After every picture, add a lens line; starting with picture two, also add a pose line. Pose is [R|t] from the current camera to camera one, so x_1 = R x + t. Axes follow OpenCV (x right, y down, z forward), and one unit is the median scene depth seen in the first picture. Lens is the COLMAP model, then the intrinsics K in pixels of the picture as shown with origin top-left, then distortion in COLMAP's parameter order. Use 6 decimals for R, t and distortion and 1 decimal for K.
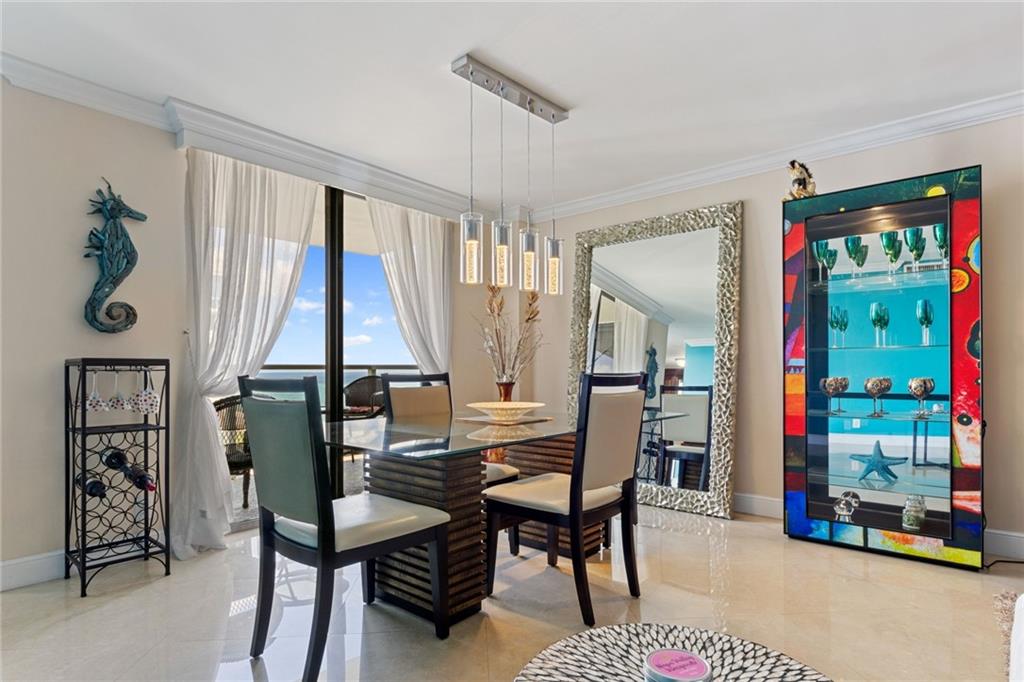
lens RADIAL K [[531.8, 0, 524.0], [0, 531.8, 366.8], [0, 0, 1]] dist [0.005912, 0.000239]
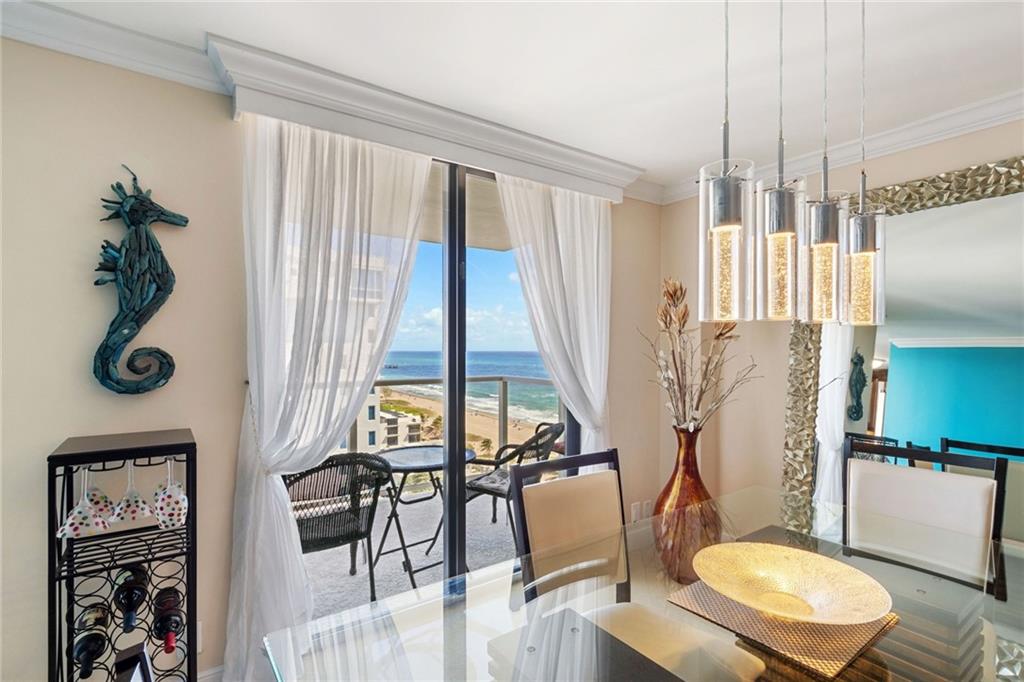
lens RADIAL K [[486.2, 0, 515.5], [0, 486.2, 345.0], [0, 0, 1]] dist [0.002037, 0.000823]
pose [[0.968496, 0.001561, -0.249024, -0.141785], [-0.000835, 0.999995, 0.003023, -0.120135], [0.249028, -0.002720, 0.968493, 0.489675]]
